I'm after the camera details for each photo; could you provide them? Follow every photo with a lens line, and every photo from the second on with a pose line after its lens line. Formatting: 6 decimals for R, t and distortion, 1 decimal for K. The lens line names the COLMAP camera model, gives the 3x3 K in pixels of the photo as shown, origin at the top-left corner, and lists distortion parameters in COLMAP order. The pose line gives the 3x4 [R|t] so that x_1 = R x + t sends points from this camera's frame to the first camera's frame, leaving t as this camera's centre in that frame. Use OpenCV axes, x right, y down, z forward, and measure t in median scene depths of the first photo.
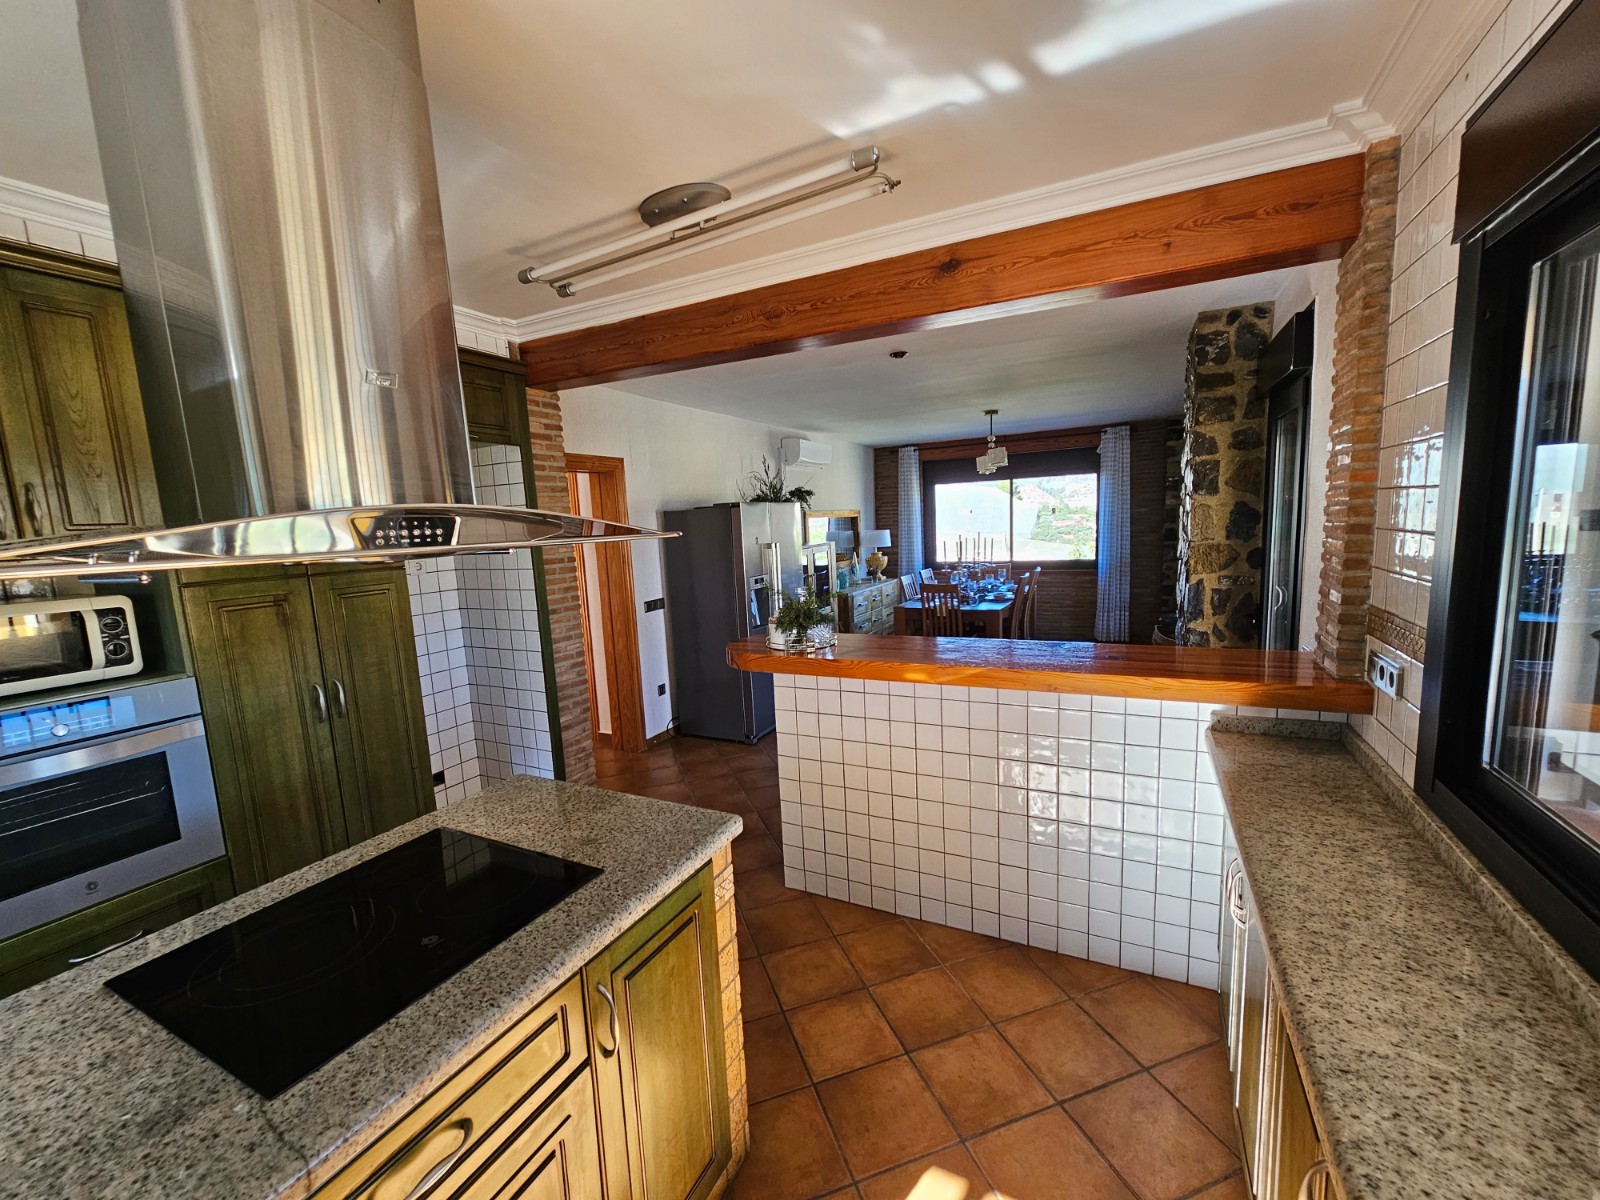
lens RADIAL K [[651.6, 0, 797.5], [0, 651.6, 606.5], [0, 0, 1]] dist [-0.001053, -0.001005]
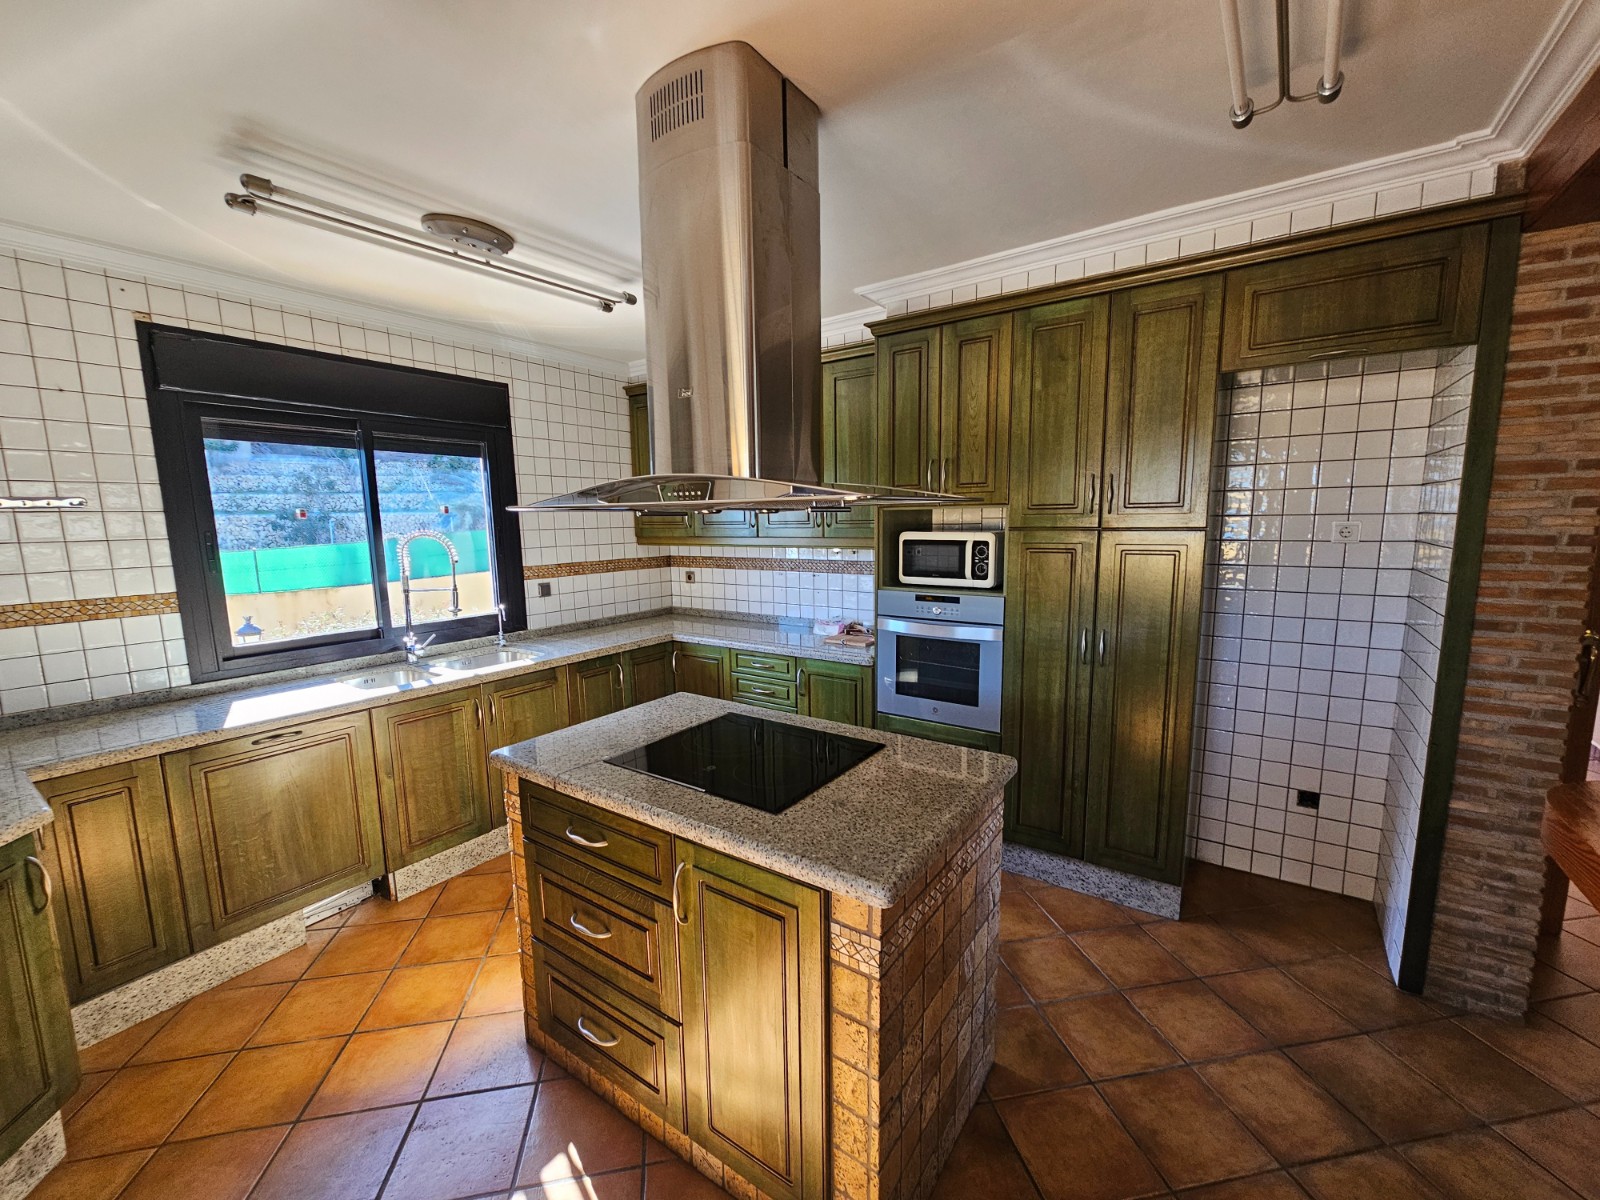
lens RADIAL K [[651.6, 0, 804.5], [0, 651.6, 608.5], [0, 0, 1]] dist [-0.001053, -0.001005]
pose [[-0.134314, 0.180683, -0.974327, 0.458096], [-0.109526, 0.974505, 0.195815, -0.090471], [0.984867, 0.133015, -0.111100, 0.769761]]
